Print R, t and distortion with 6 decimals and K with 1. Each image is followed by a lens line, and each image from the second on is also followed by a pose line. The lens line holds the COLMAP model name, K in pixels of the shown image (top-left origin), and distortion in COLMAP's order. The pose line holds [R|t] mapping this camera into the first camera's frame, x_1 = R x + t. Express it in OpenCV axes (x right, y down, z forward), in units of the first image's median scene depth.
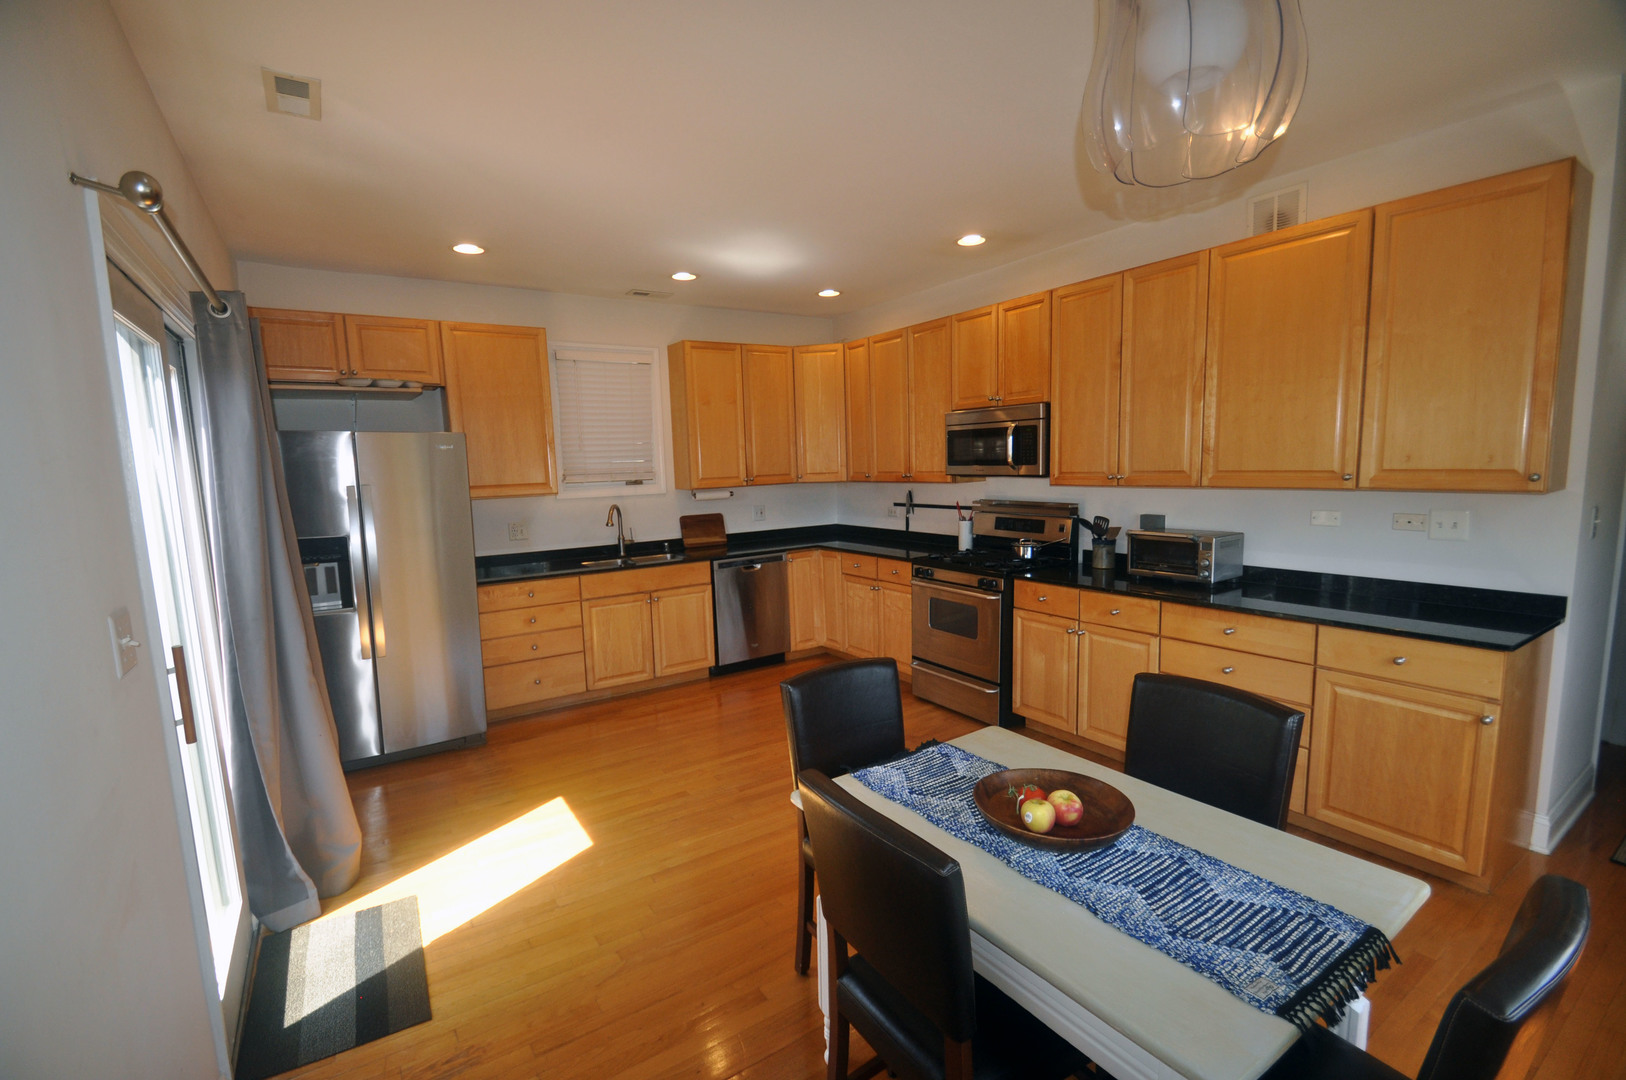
lens RADIAL K [[712.8, 0, 803.2], [0, 712.8, 547.0], [0, 0, 1]] dist [-0.000365, -0.000223]
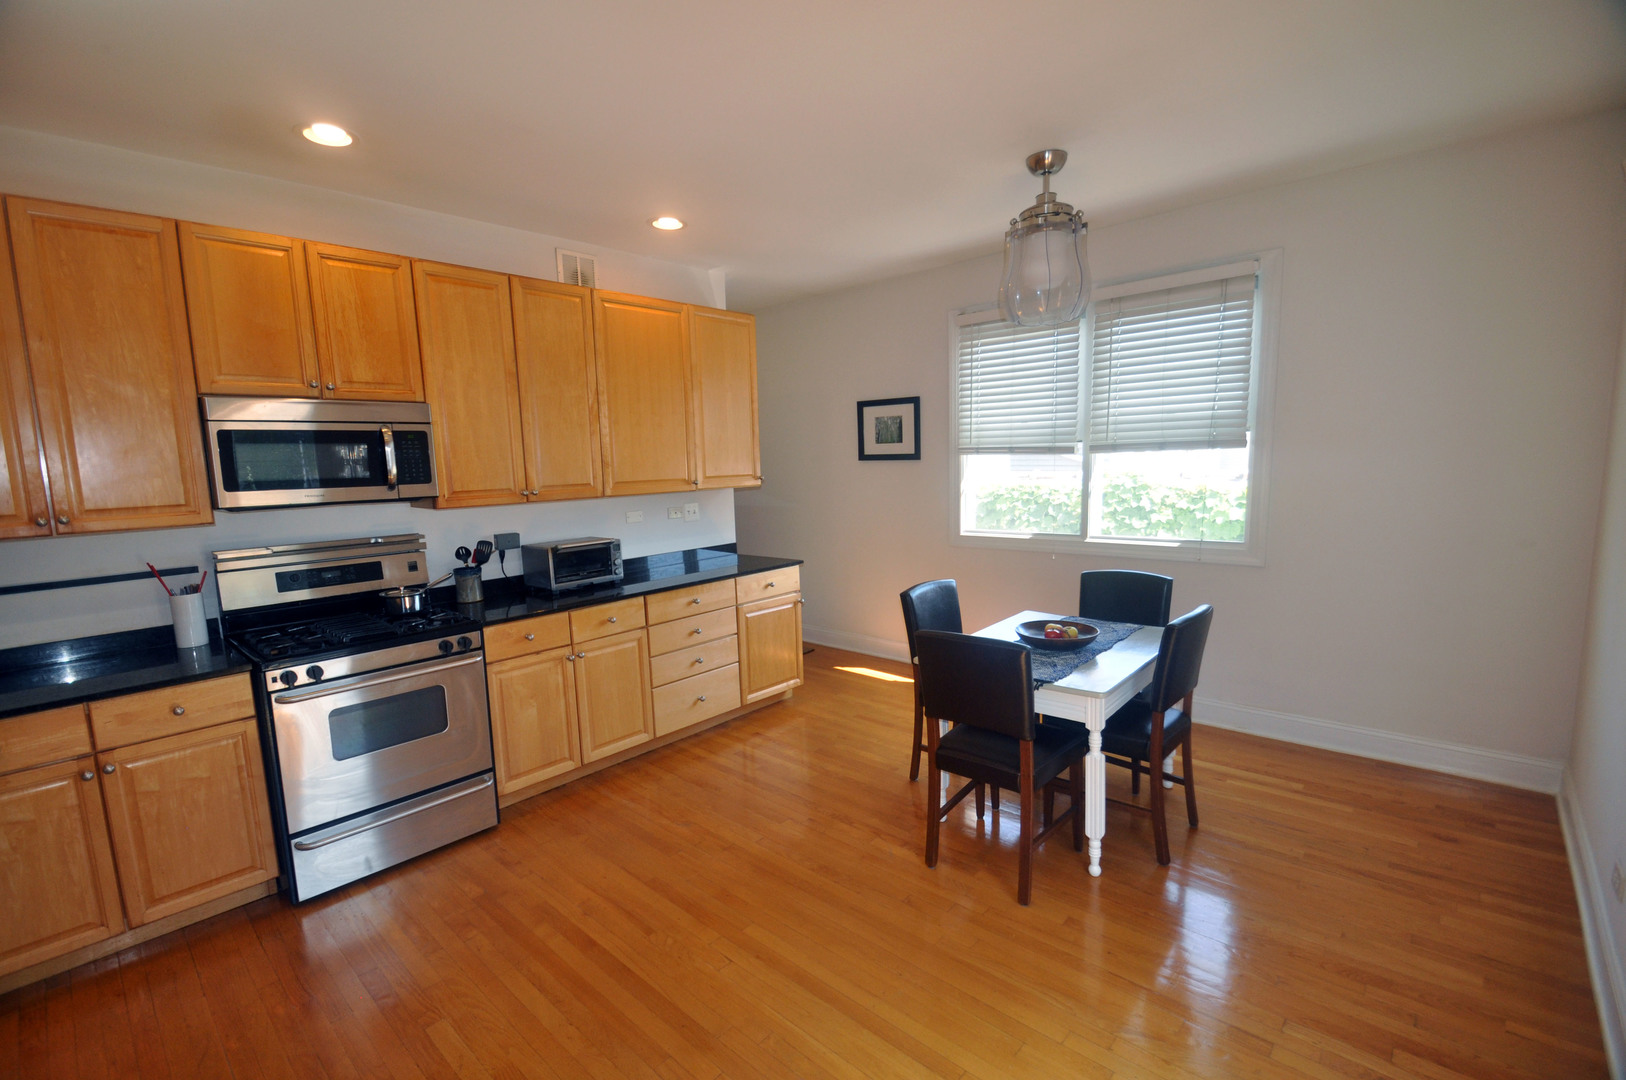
lens RADIAL K [[700.4, 0, 813.0], [0, 700.4, 540.0], [0, 0, 1]] dist [0.000240, -0.000022]
pose [[-0.247744, -0.074911, 0.965925, -0.502178], [0.156529, 0.980812, 0.116213, -0.078190], [-0.956097, 0.179987, -0.231264, 0.785323]]
